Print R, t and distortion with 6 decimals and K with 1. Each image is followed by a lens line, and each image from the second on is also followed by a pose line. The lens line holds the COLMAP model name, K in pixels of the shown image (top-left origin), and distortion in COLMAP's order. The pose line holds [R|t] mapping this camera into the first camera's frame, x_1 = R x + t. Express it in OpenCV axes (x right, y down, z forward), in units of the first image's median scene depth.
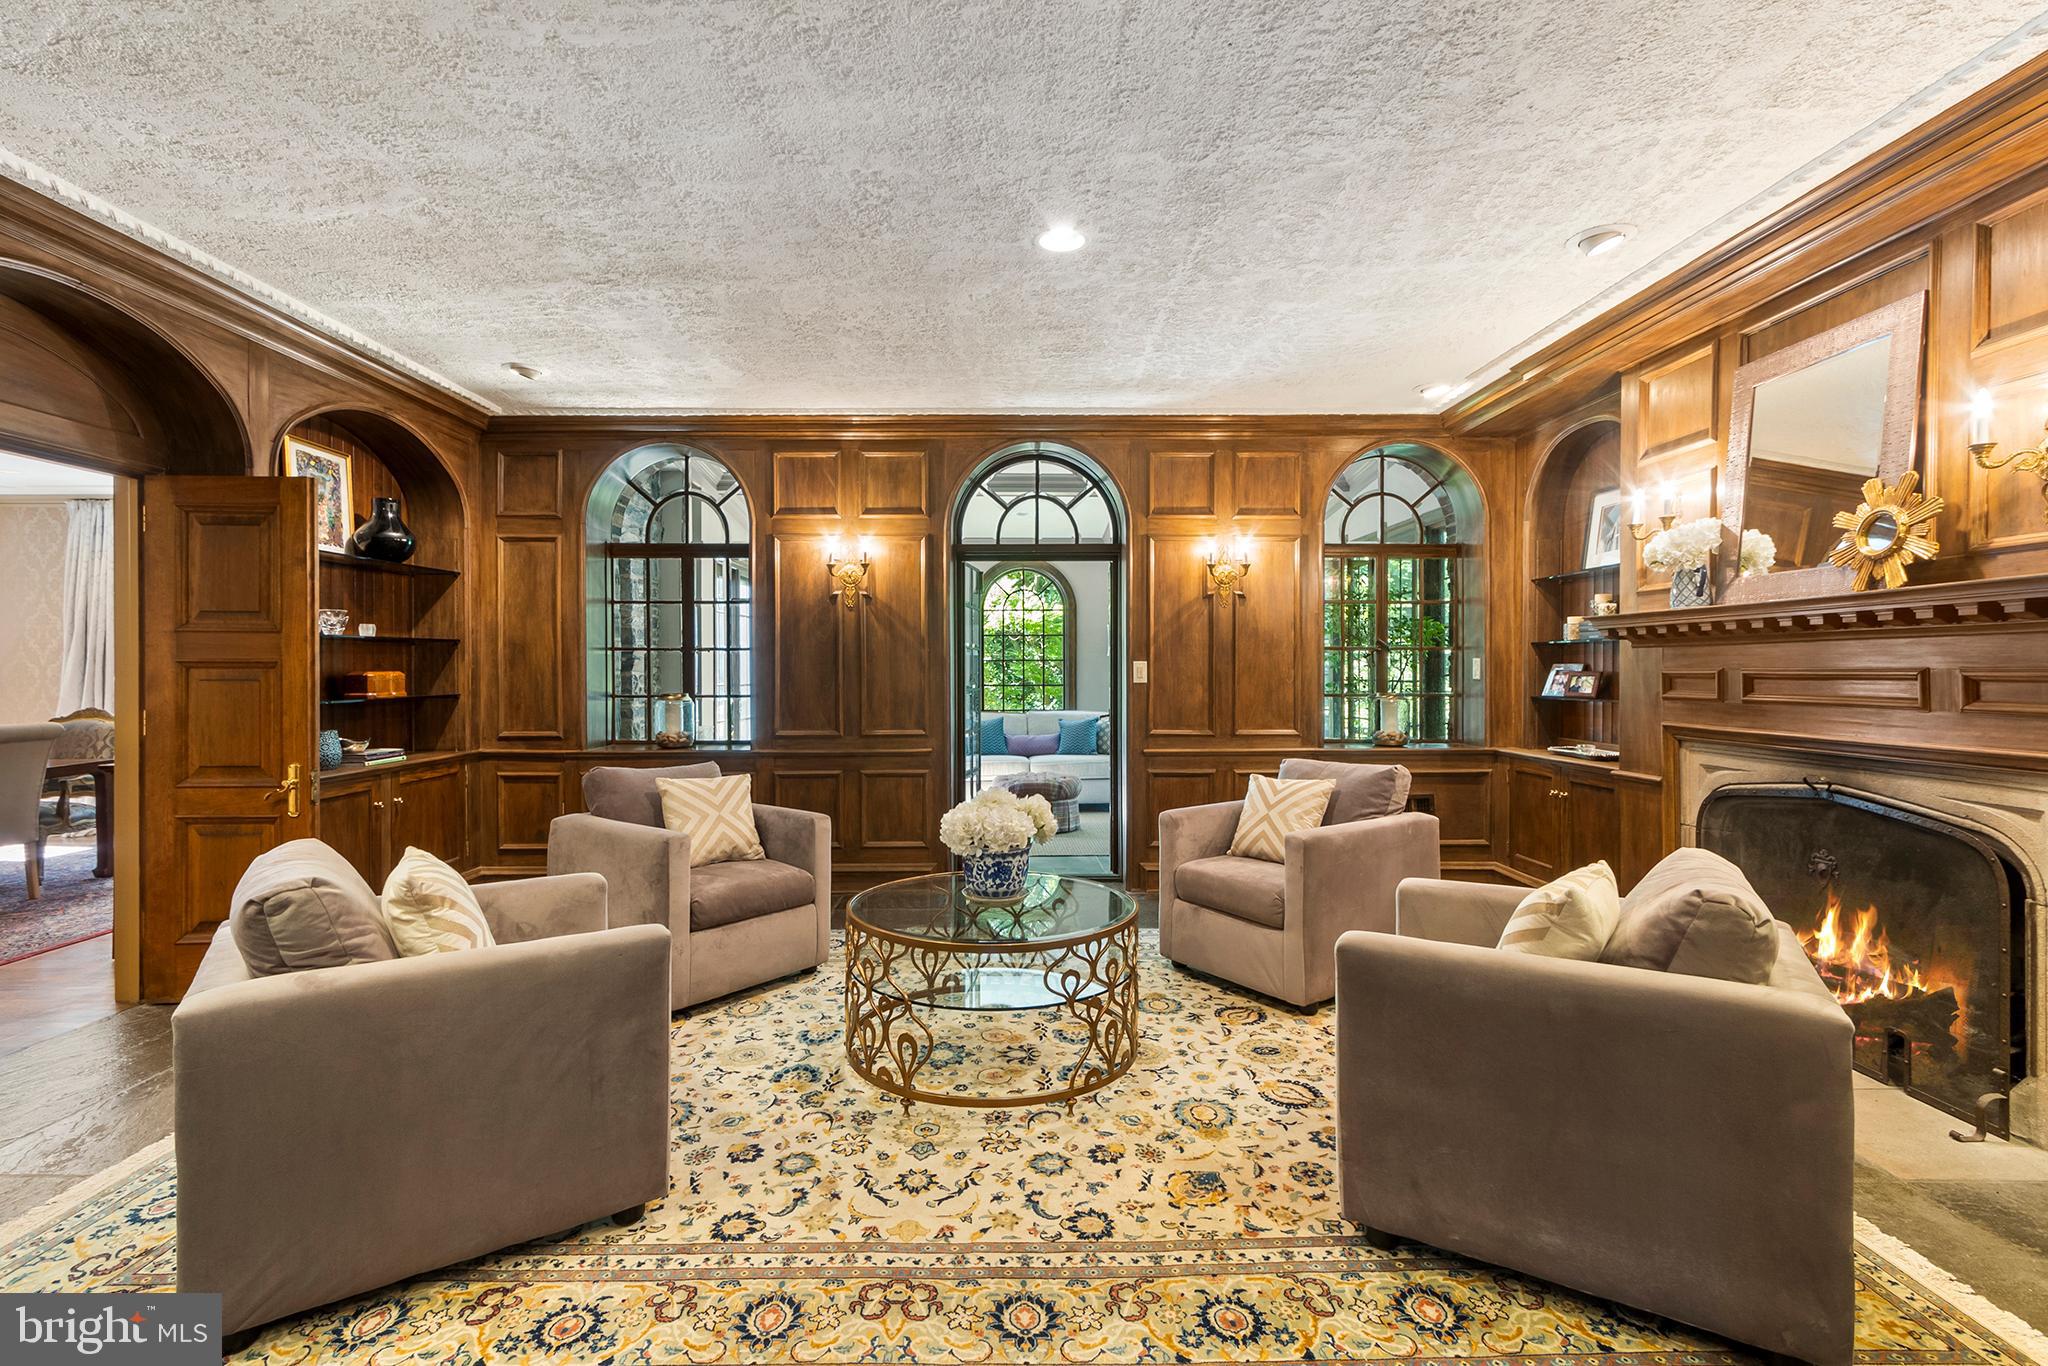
lens RADIAL K [[939.2, 0, 1024.5], [0, 939.2, 679.0], [0, 0, 1]] dist [0.000641, 0.000041]
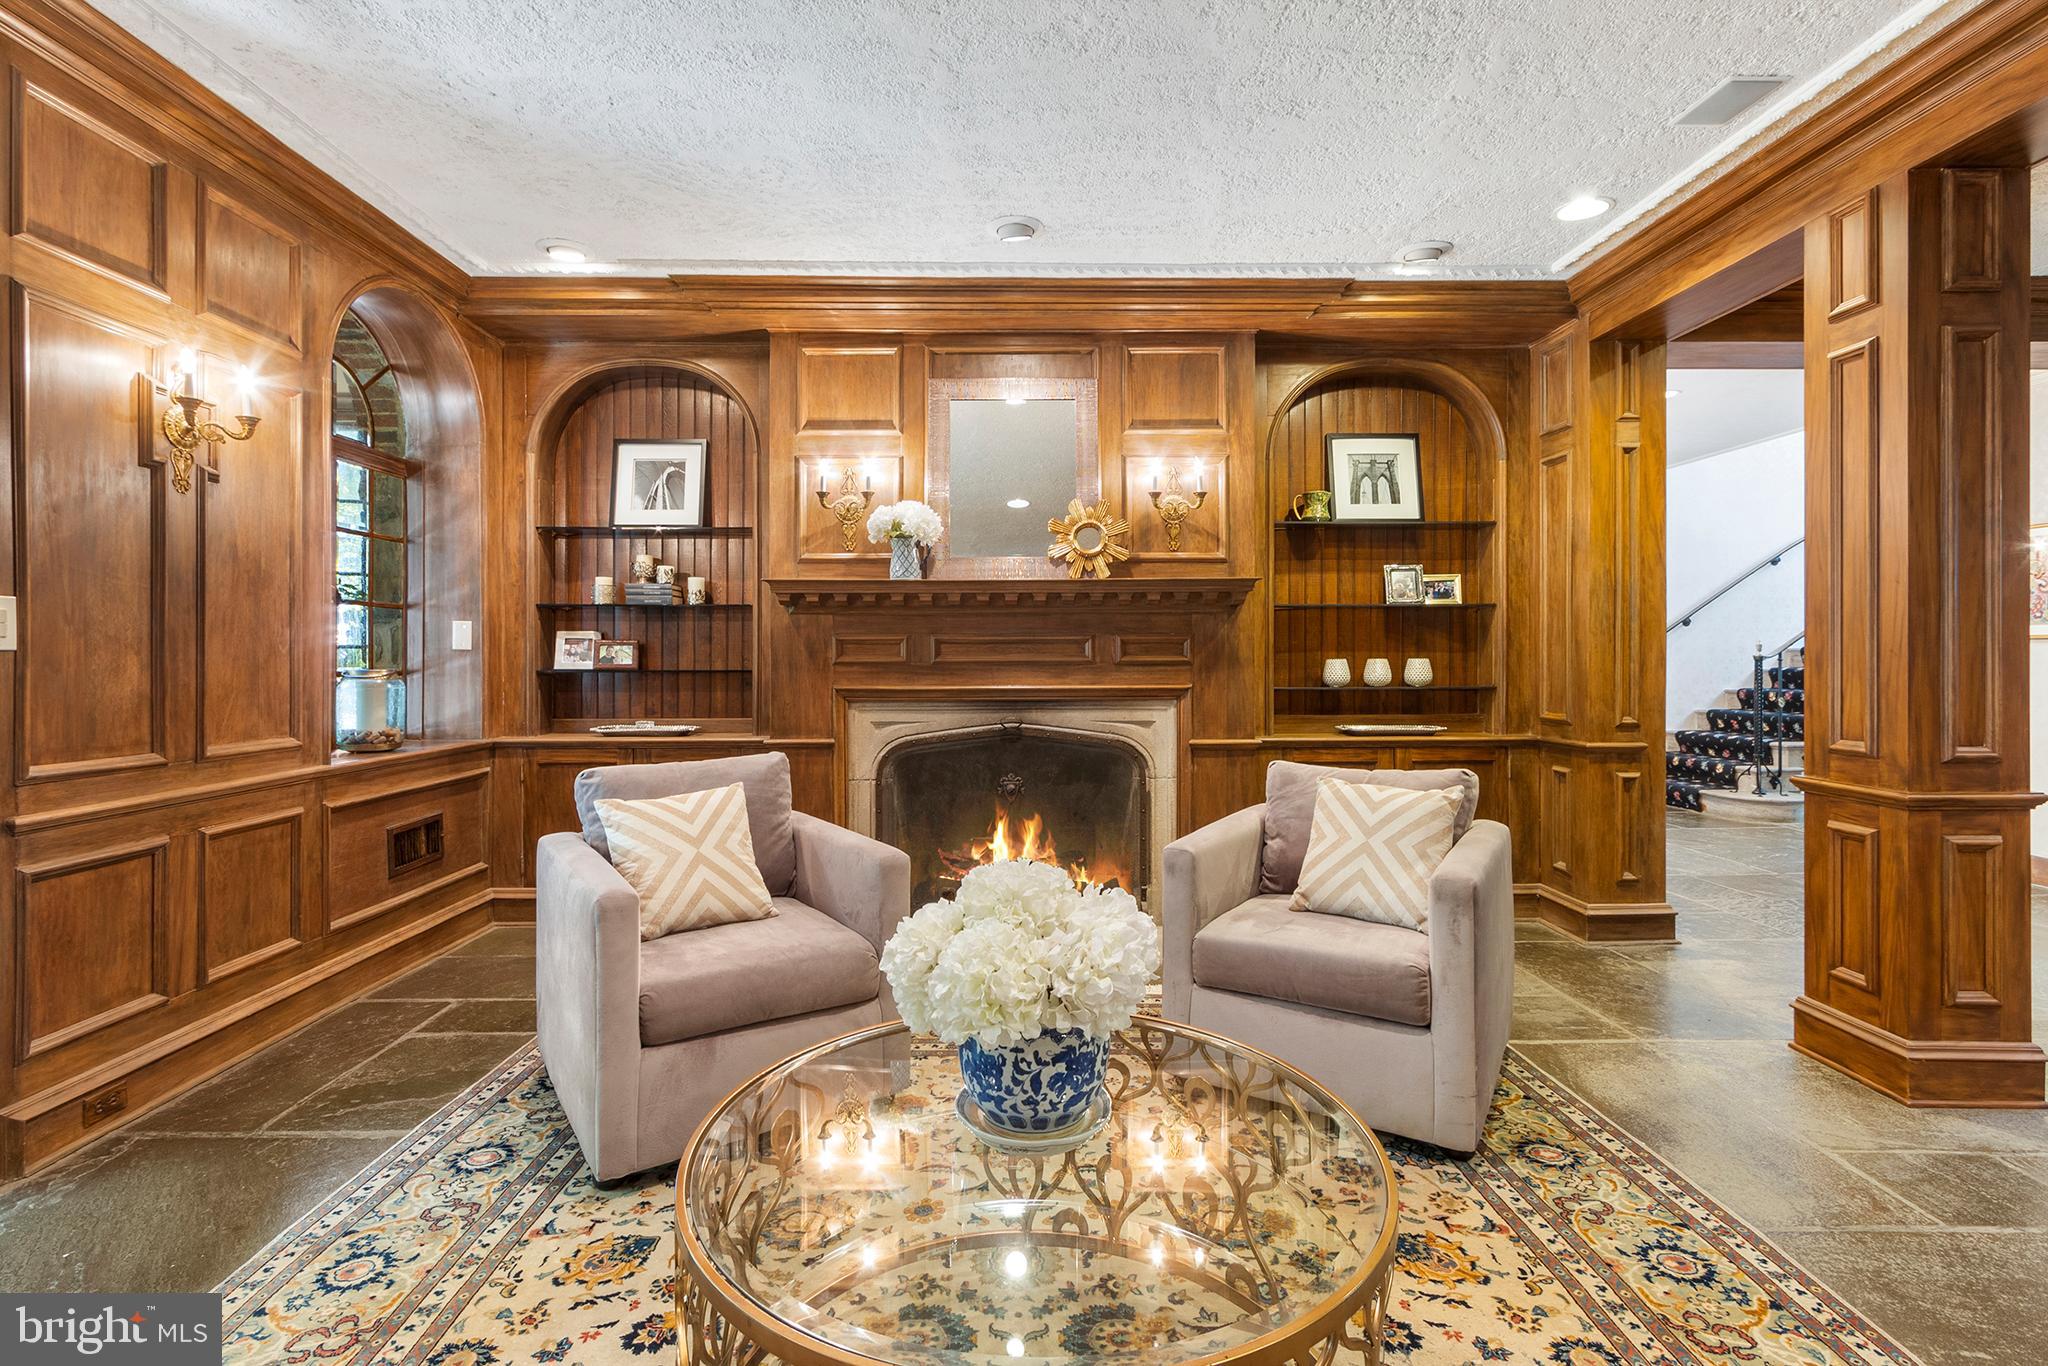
lens RADIAL K [[939.2, 0, 1011.6], [0, 939.2, 657.7], [0, 0, 1]] dist [0.000641, 0.000041]
pose [[0.005918, 0.001497, 0.999981, -0.289251], [0.011915, 0.999928, -0.001567, 0.014523], [-0.999911, 0.011925, 0.005899, 0.631274]]
